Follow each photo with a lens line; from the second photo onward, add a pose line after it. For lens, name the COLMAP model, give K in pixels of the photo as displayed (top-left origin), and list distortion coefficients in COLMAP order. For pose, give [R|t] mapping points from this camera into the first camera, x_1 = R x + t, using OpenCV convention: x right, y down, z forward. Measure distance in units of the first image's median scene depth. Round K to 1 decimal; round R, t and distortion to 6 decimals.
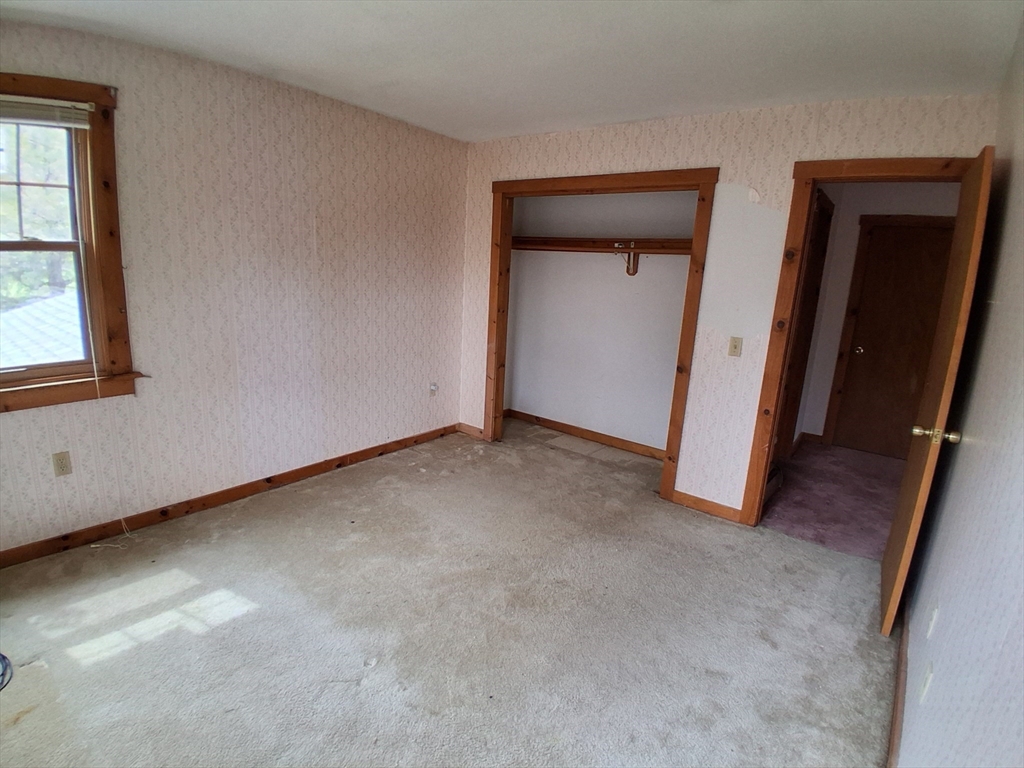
lens RADIAL K [[508.5, 0, 512.0], [0, 508.5, 384.0], [0, 0, 1]] dist [-0.048423, -0.001335]
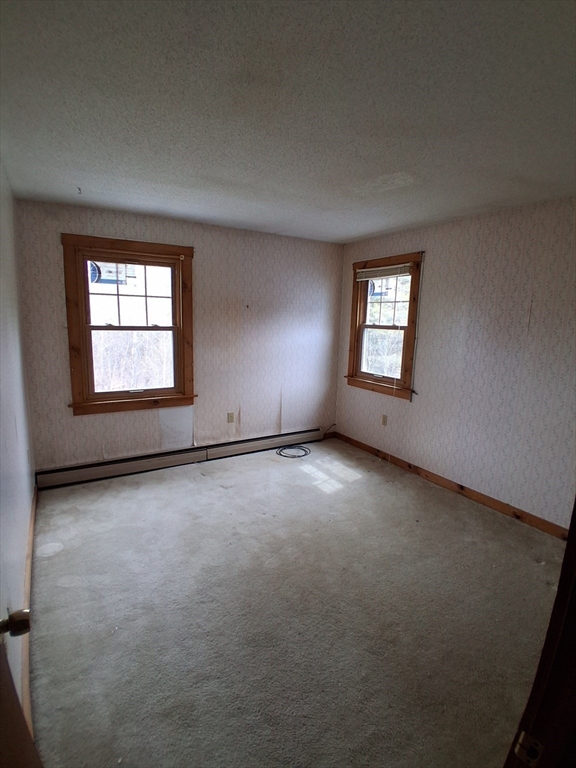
lens RADIAL K [[381.4, 0, 289.4], [0, 381.4, 394.2], [0, 0, 1]] dist [-0.048423, -0.001335]
pose [[-0.344922, 0.125532, -0.930199, 0.936658], [-0.248769, 0.943351, 0.219552, -0.248667], [0.905065, 0.307133, -0.294154, 1.128248]]
